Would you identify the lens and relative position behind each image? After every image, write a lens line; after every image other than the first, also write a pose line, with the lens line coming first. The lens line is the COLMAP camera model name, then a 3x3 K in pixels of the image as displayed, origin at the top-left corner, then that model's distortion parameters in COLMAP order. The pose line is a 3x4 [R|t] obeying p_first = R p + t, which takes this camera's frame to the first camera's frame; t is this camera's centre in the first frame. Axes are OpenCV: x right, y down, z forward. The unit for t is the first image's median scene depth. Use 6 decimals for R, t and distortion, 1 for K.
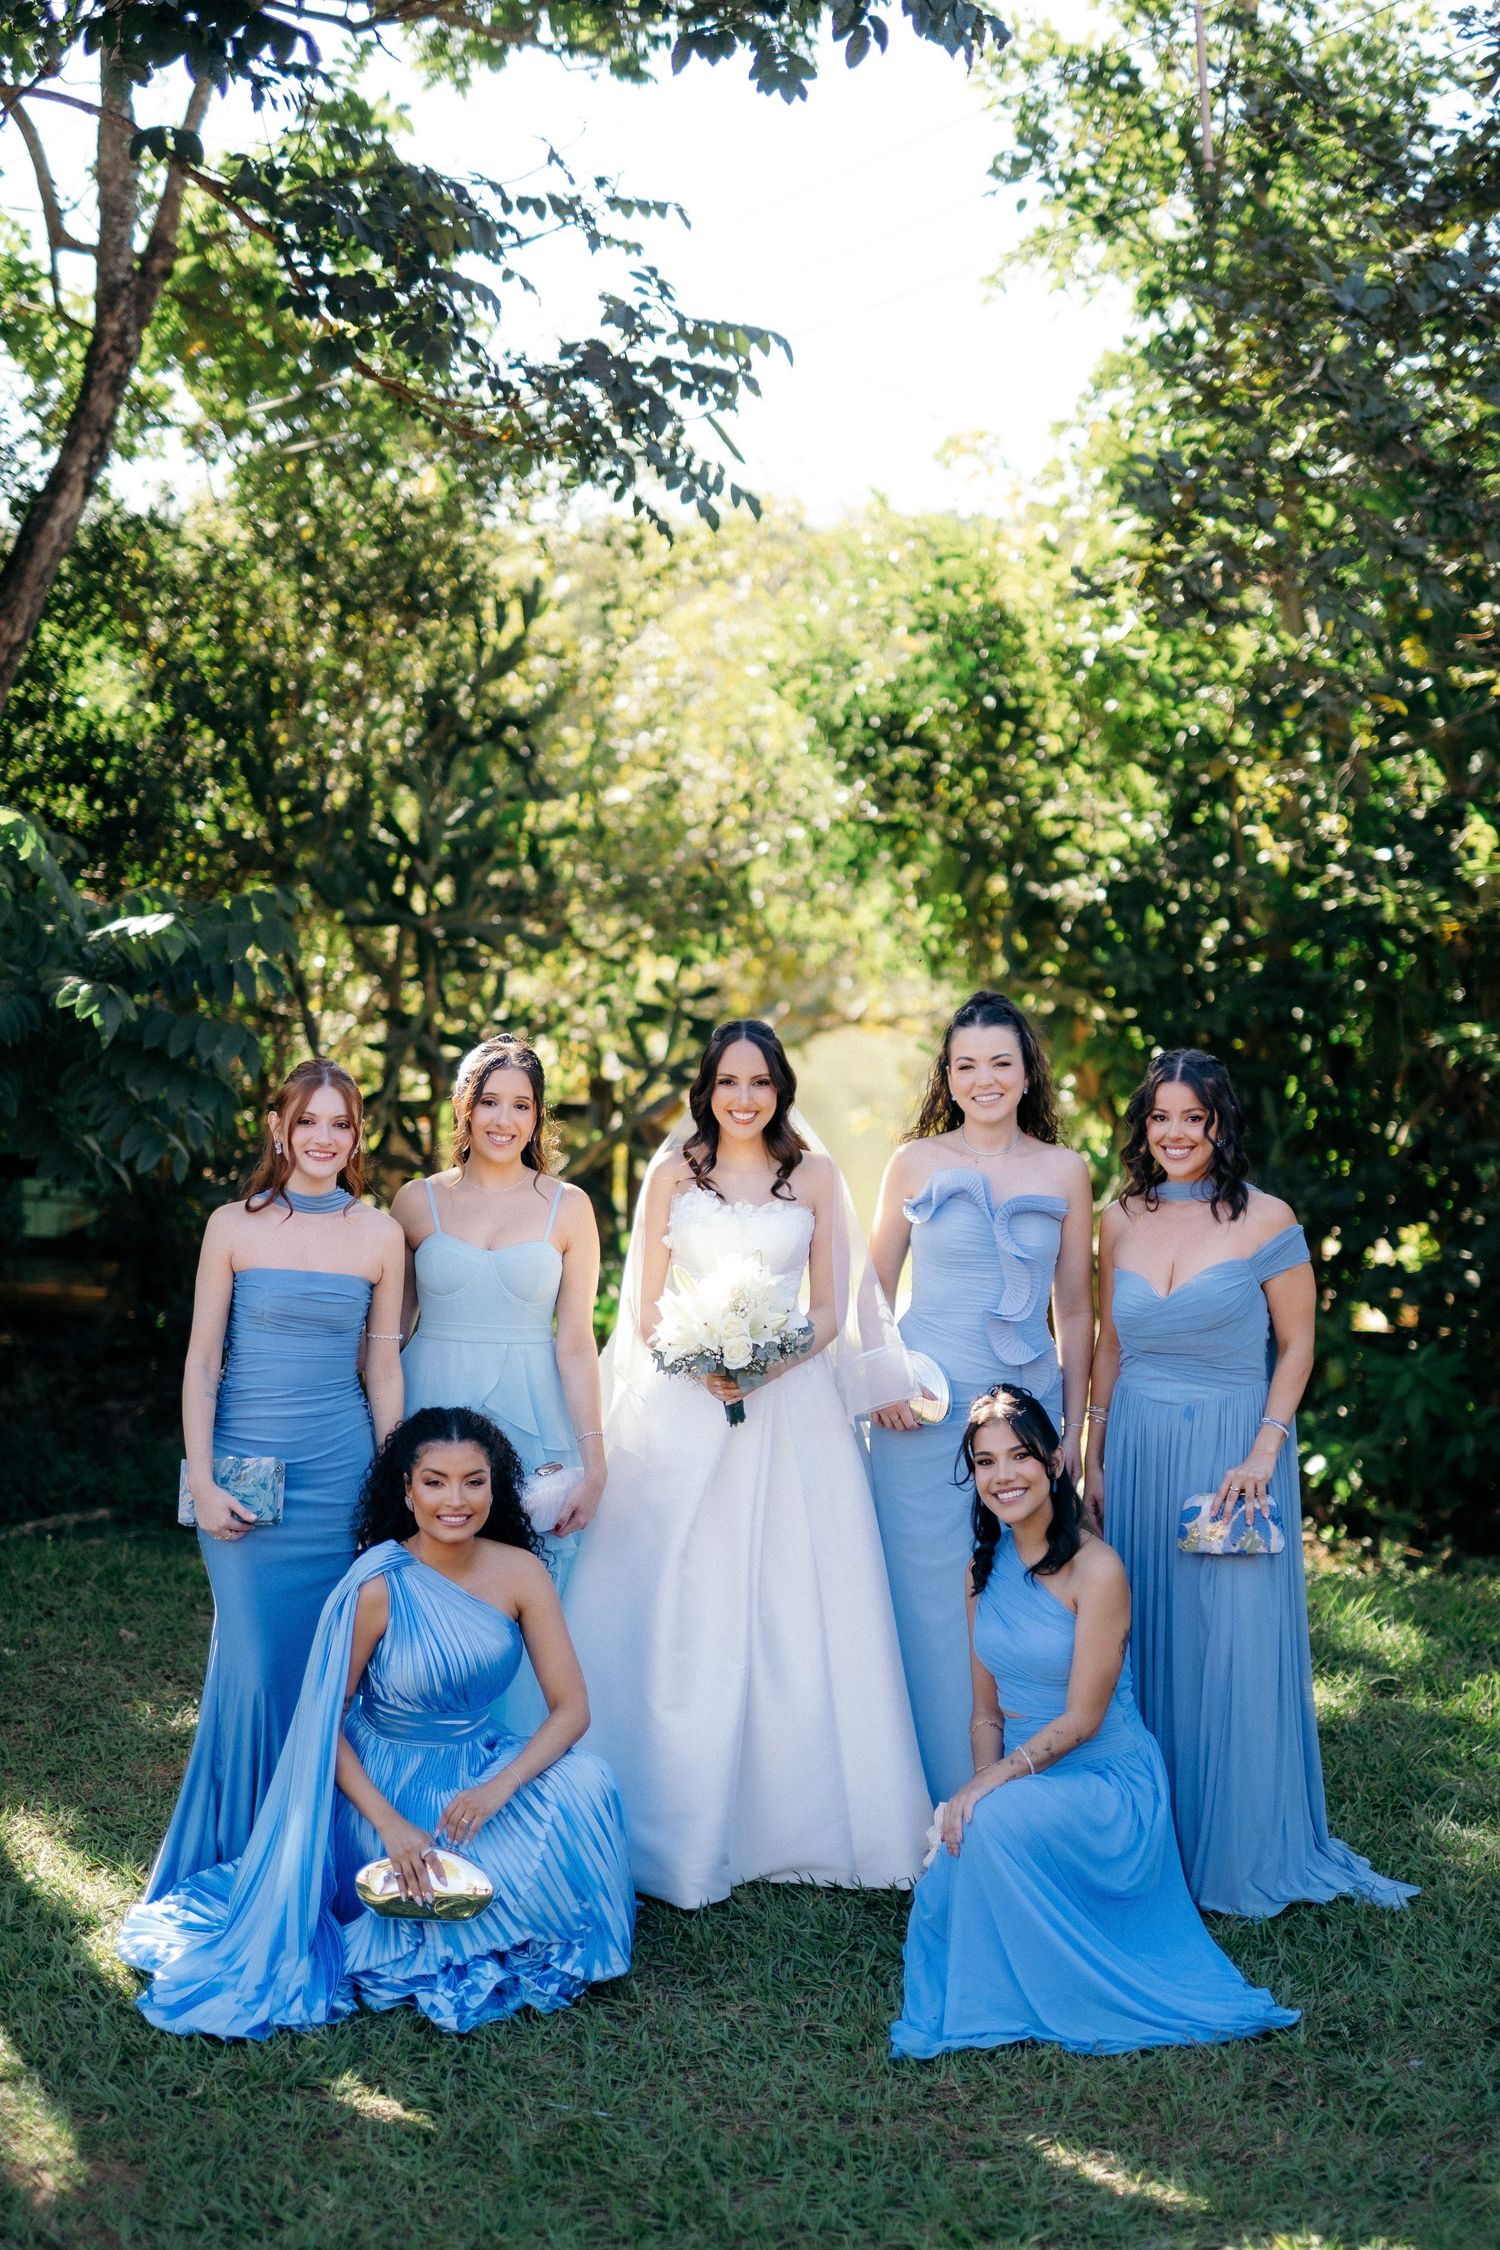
lens RADIAL K [[3212.0, 0, 749.6], [0, 3212.0, 1115.7], [0, 0, 1]] dist [0.038743, 0.000000]
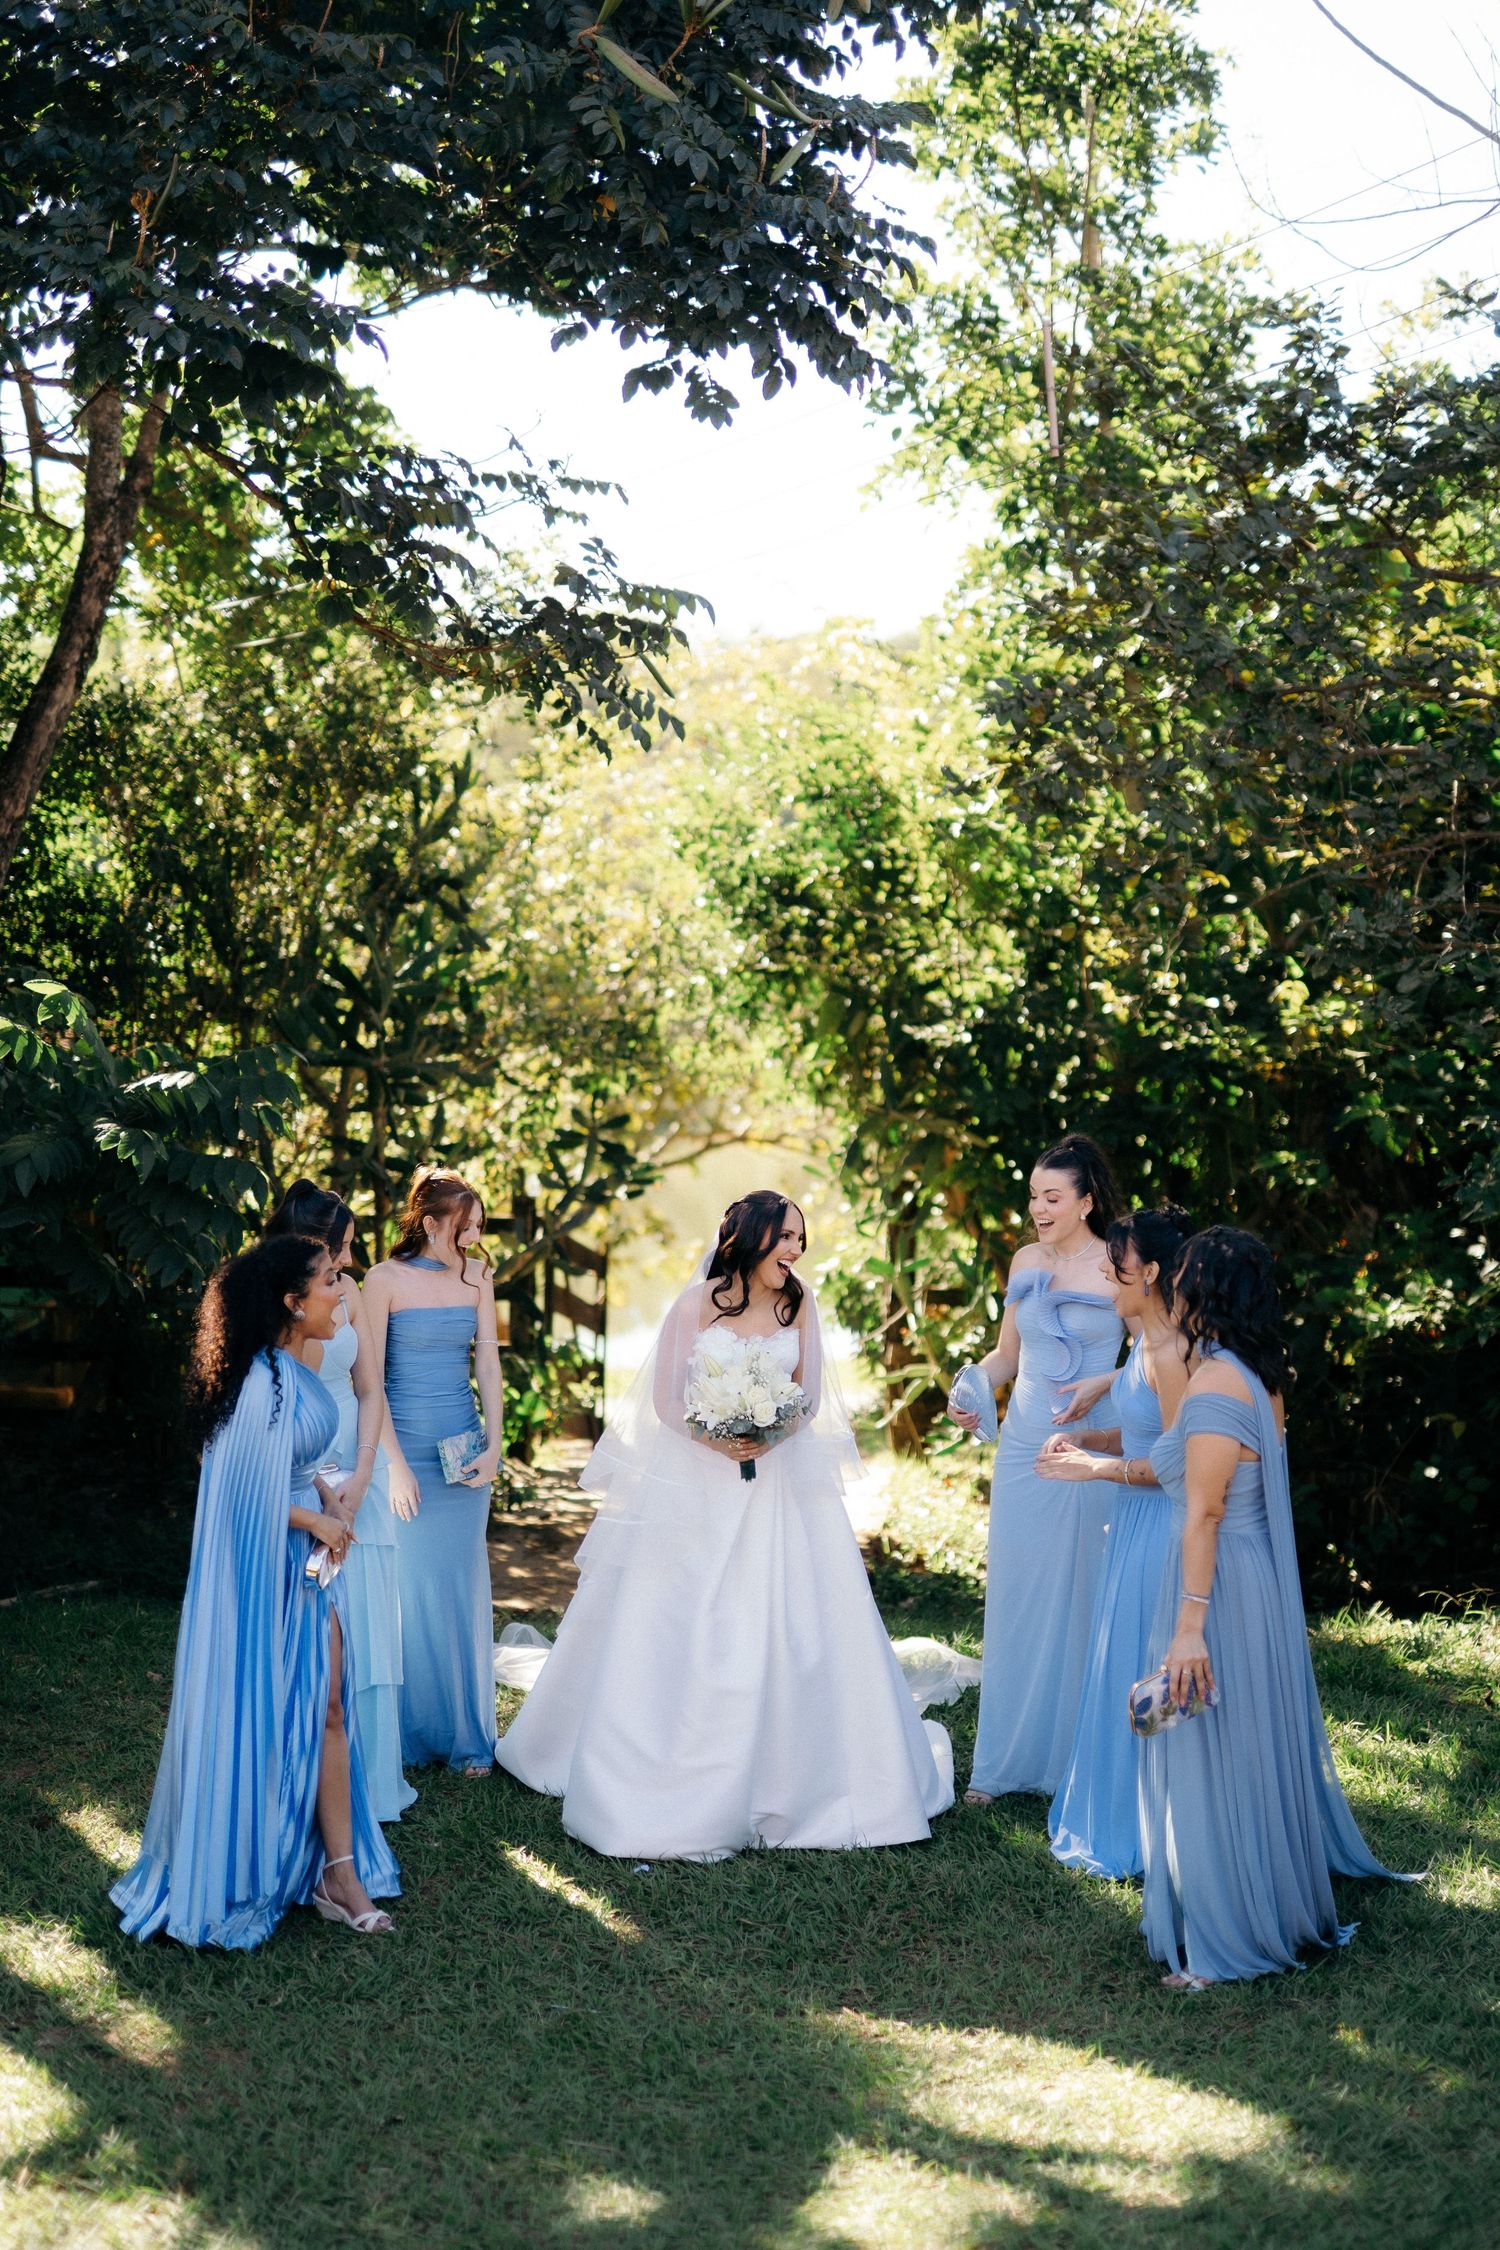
lens RADIAL K [[3212.0, 0, 747.1], [0, 3212.0, 1139.9], [0, 0, 1]] dist [0.038743, 0.000000]
pose [[0.999149, 0.000158, 0.041249, -0.015168], [0.000796, 0.999732, -0.023123, -0.005800], [-0.041242, 0.023136, 0.998881, -0.129671]]
